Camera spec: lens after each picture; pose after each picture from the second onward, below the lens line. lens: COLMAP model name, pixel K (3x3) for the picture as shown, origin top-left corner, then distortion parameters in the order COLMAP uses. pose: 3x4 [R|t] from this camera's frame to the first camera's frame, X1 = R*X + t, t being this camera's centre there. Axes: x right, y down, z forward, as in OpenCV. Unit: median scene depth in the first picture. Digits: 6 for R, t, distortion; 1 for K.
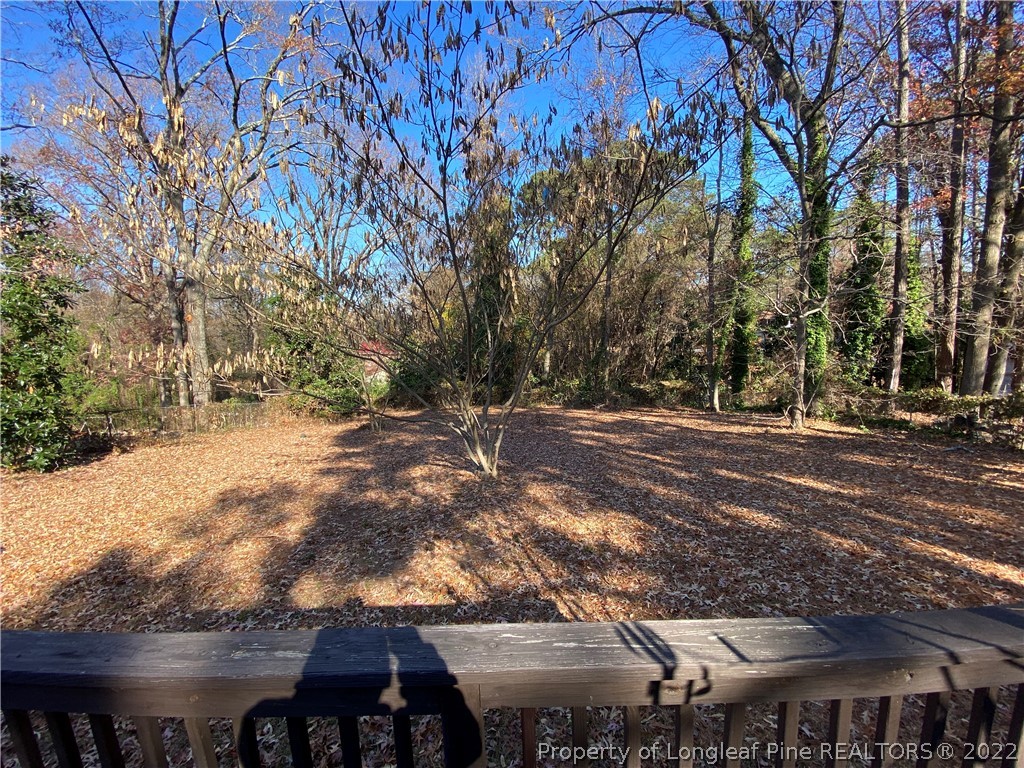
lens RADIAL K [[421.4, 0, 512.0], [0, 421.4, 384.0], [0, 0, 1]] dist [0.036235, -0.027288]
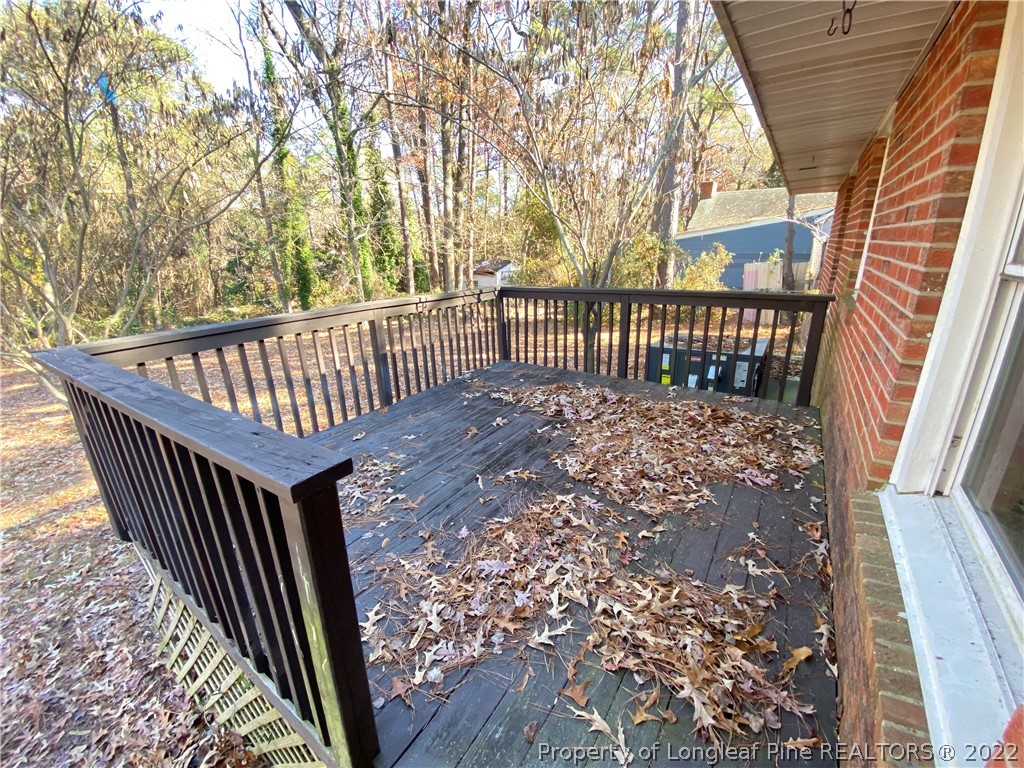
lens RADIAL K [[421.4, 0, 512.0], [0, 421.4, 384.0], [0, 0, 1]] dist [0.036235, -0.027288]
pose [[0.559761, -0.228706, 0.796468, -0.154875], [0.101280, 0.972835, 0.208170, 0.042121], [-0.822442, -0.035860, 0.567718, -0.131350]]
